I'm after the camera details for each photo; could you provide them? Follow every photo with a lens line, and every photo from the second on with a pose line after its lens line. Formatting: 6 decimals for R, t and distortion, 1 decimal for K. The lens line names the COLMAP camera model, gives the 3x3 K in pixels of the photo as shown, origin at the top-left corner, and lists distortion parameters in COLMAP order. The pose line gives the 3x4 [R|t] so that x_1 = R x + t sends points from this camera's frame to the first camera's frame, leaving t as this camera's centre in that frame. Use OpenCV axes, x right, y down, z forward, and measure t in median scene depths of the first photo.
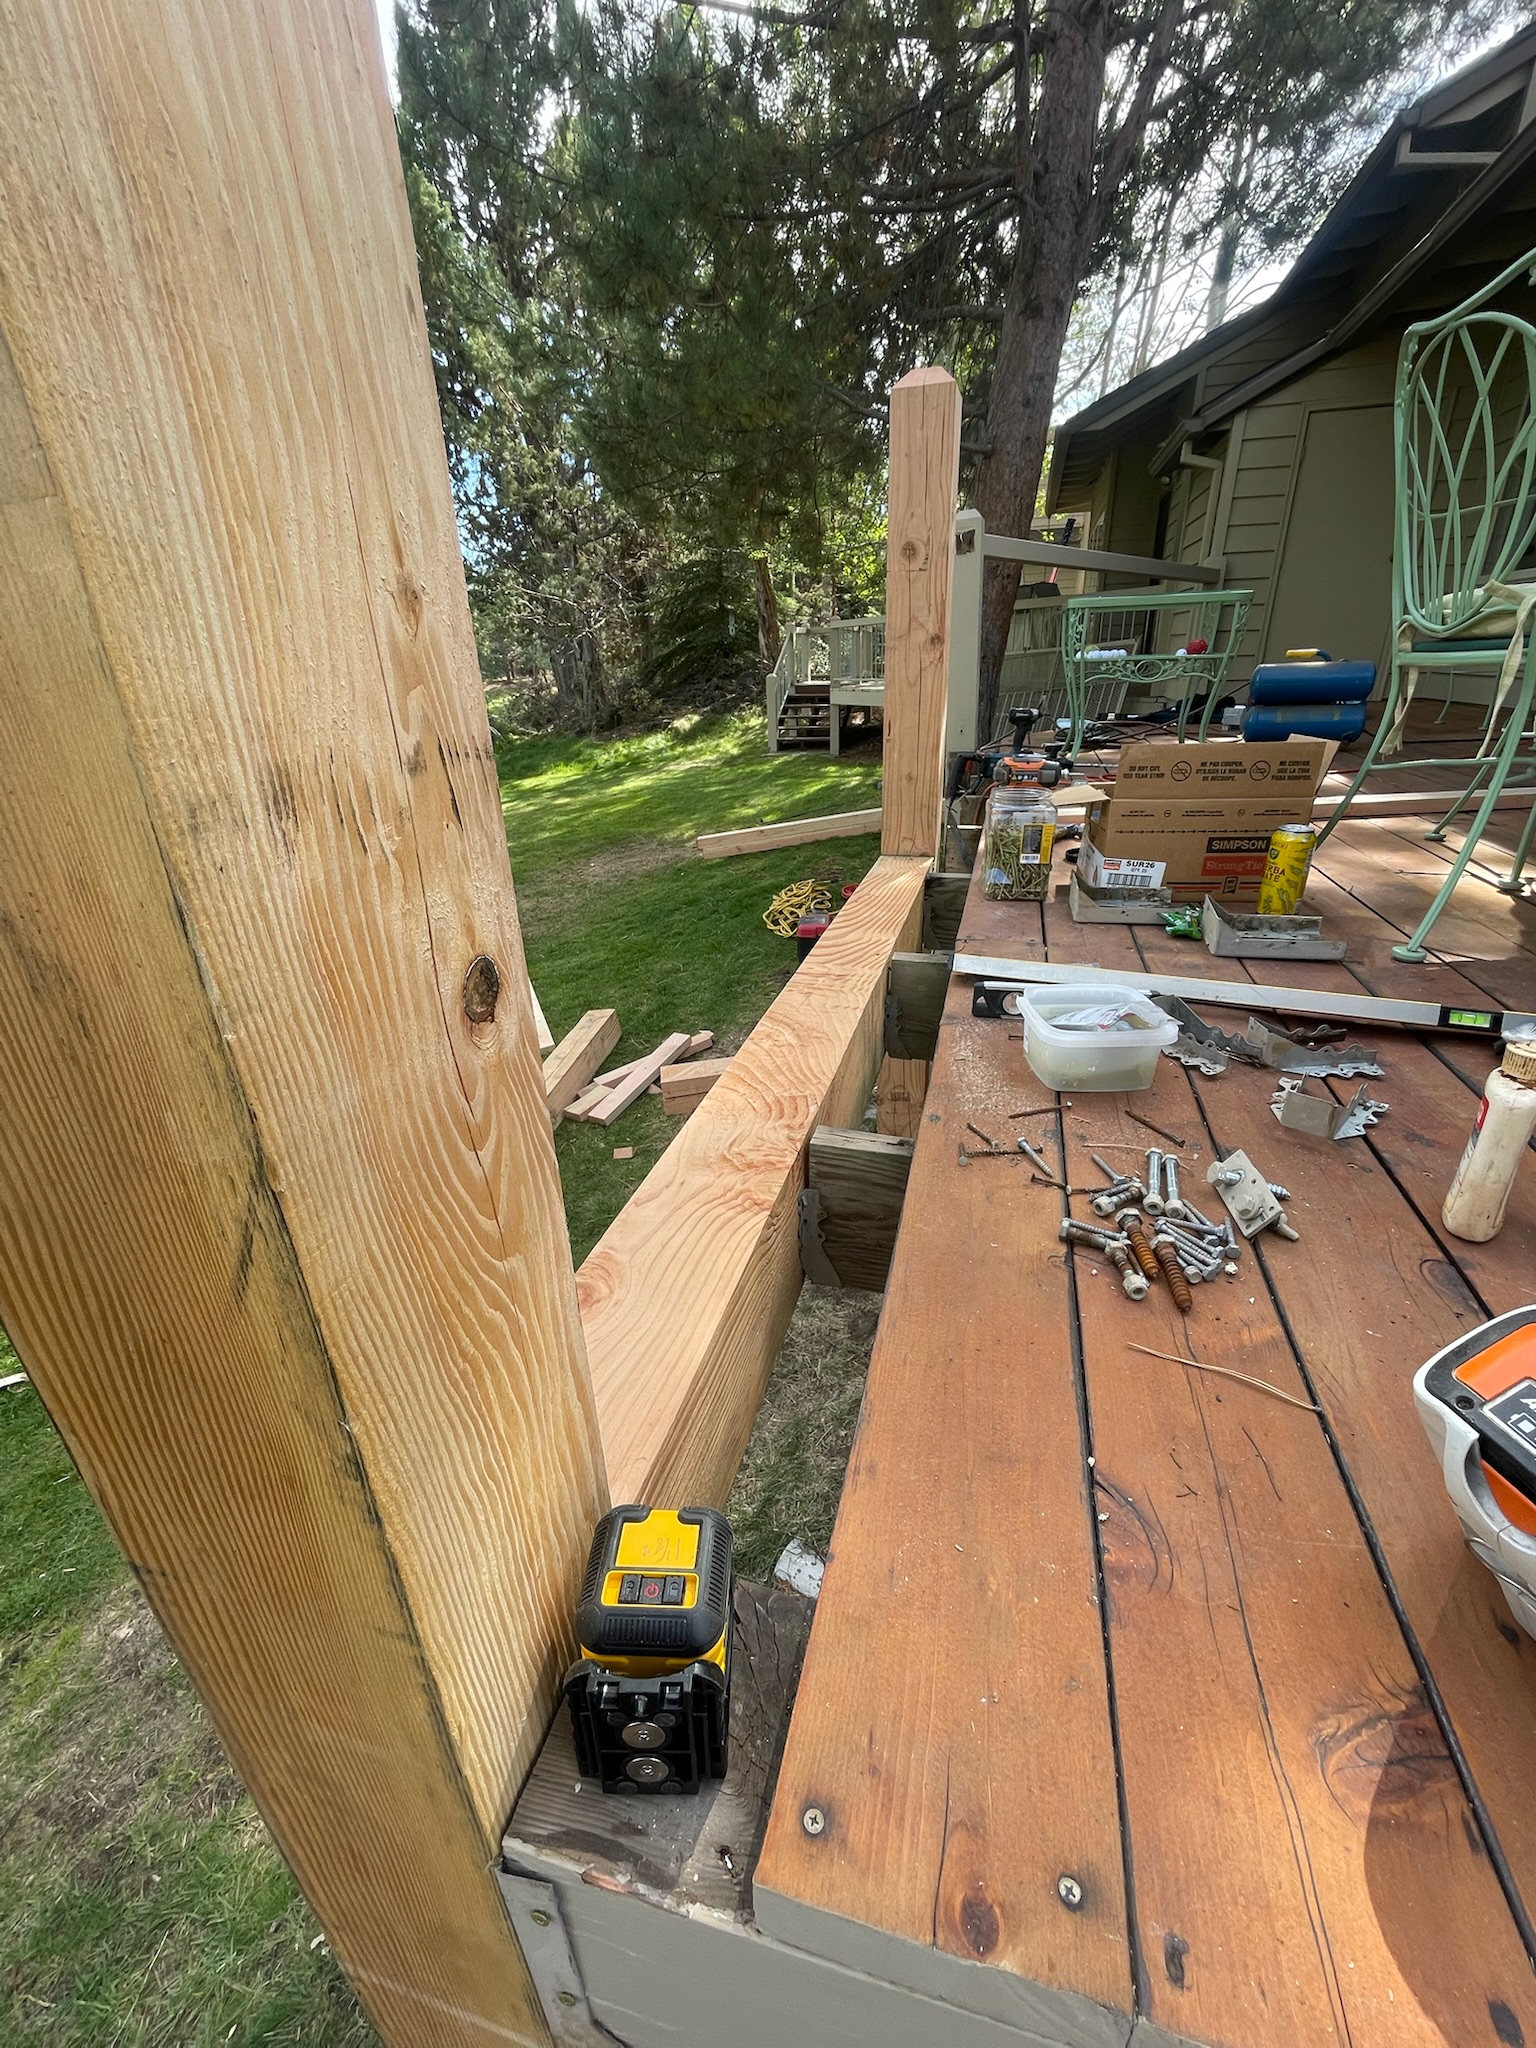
lens RADIAL K [[826.9, 0, 769.6], [0, 826.9, 1027.6], [0, 0, 1]] dist [-0.002810, -0.000032]
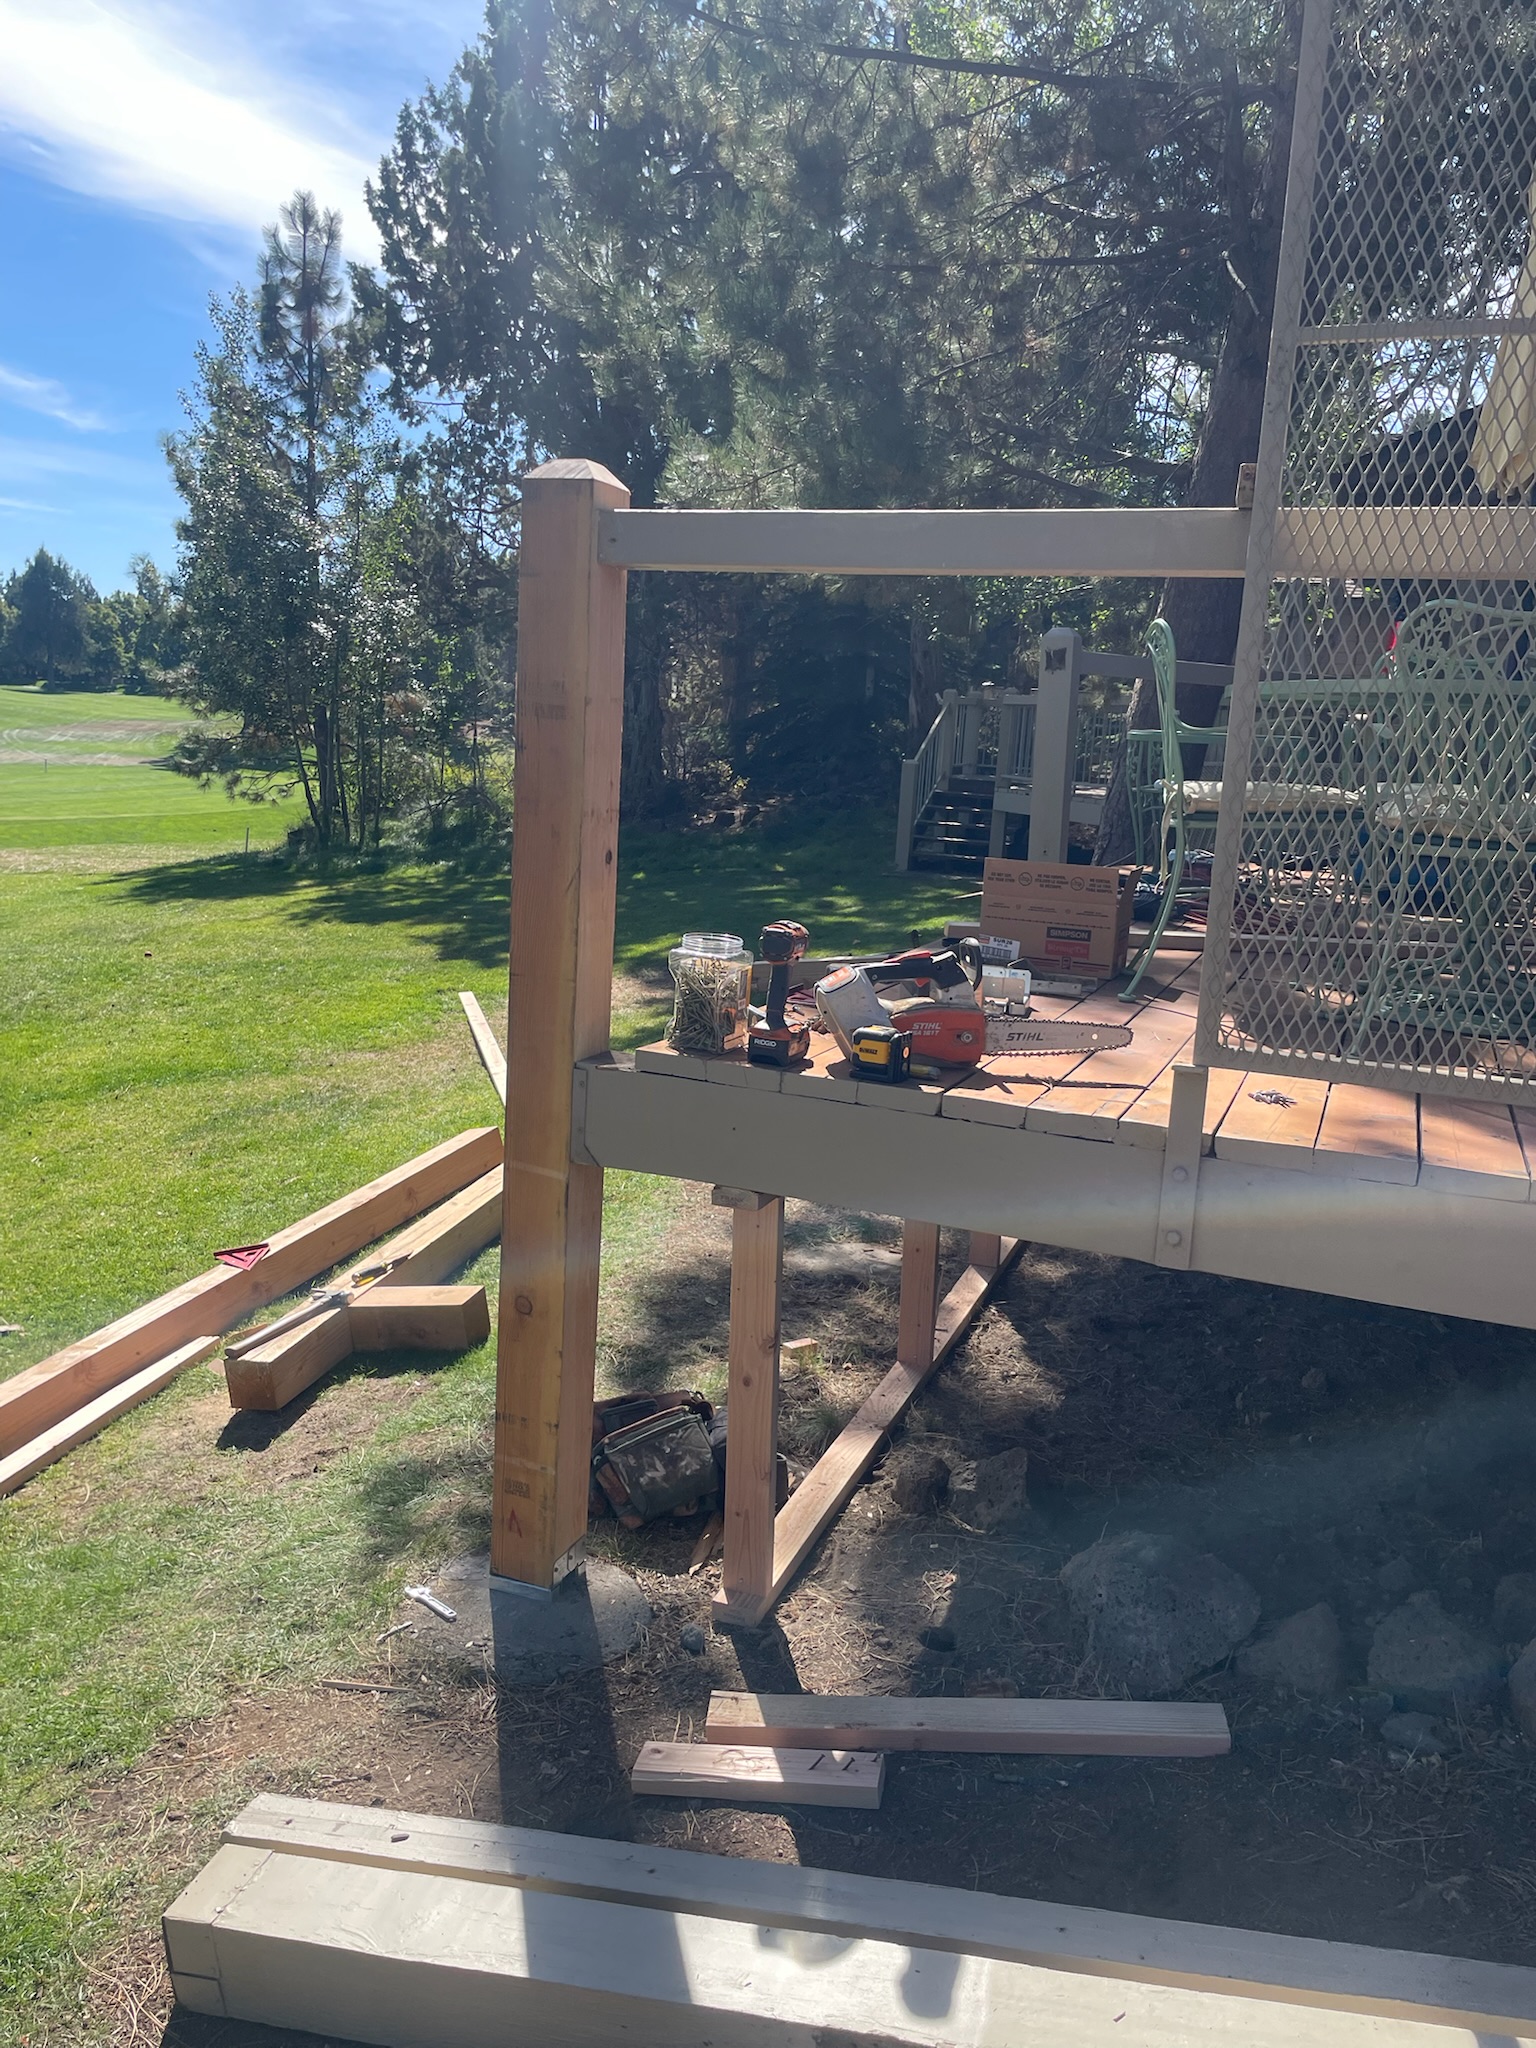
lens RADIAL K [[1538.3, 0, 774.1], [0, 1538.3, 1022.0], [0, 0, 1]] dist [0.082147, -0.079446]
pose [[0.989177, 0.110626, -0.096384, 0.077837], [-0.129316, 0.967684, -0.216485, 0.130088], [0.069321, 0.226606, 0.971517, -0.362885]]
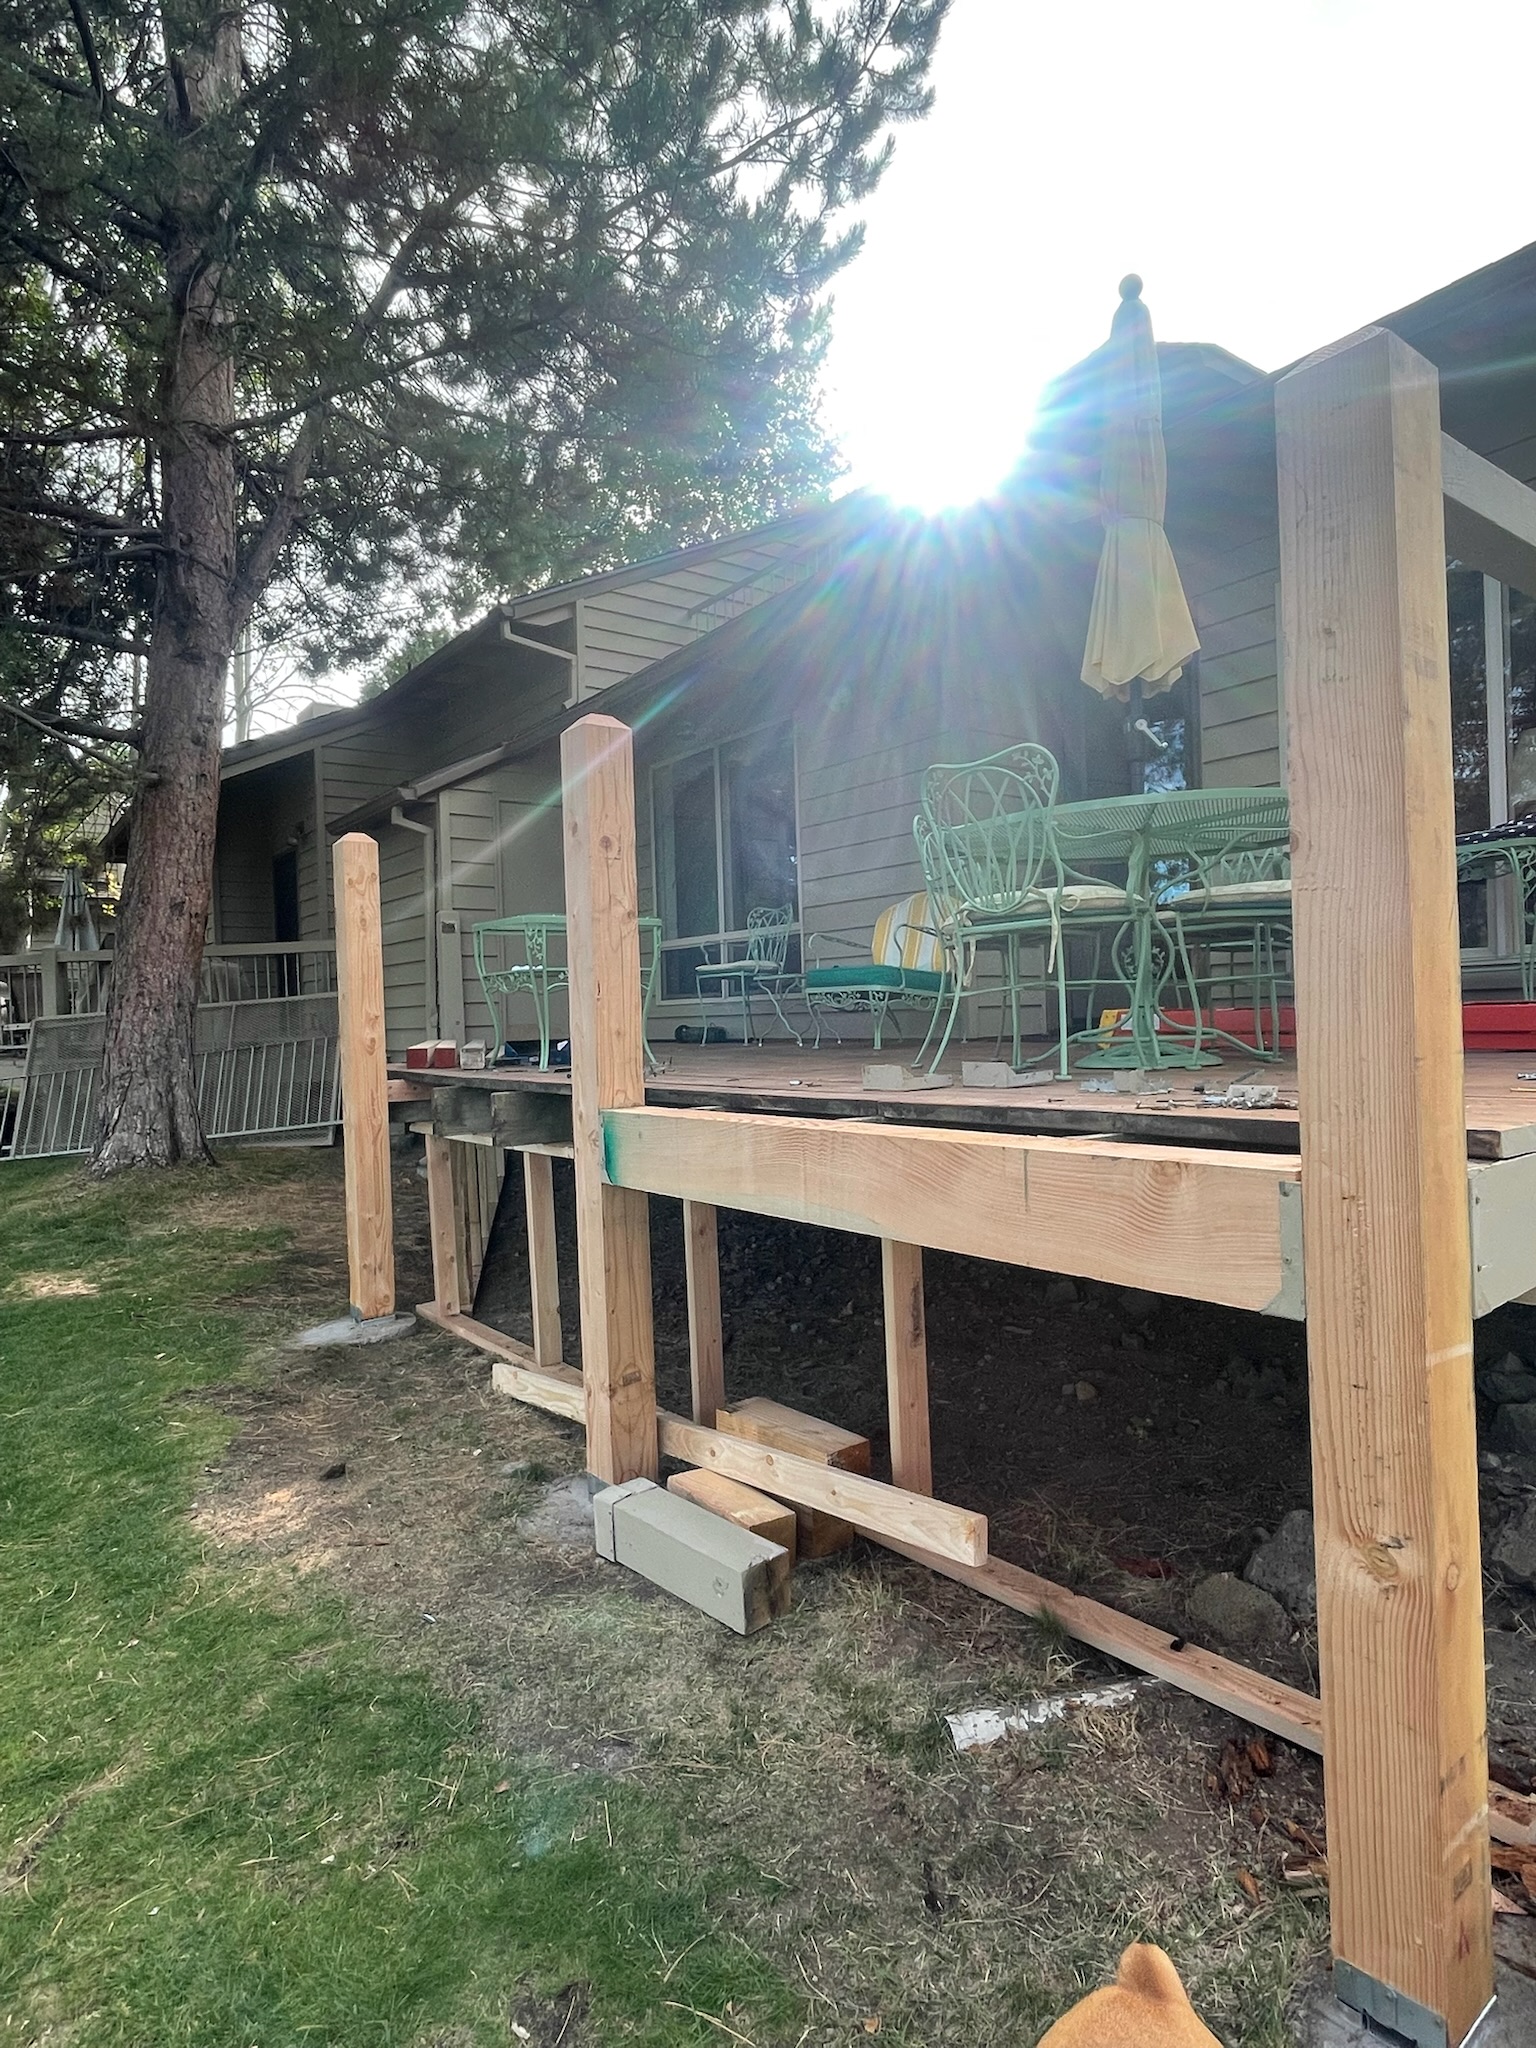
lens RADIAL K [[1145.8, 0, 777.8], [0, 1145.8, 1023.7], [0, 0, 1]] dist [0.004511, -0.002390]
pose [[0.613175, 0.009120, 0.789894, -0.273268], [0.331680, 0.904548, -0.267919, 0.045159], [-0.716941, 0.426274, 0.551622, 0.016114]]
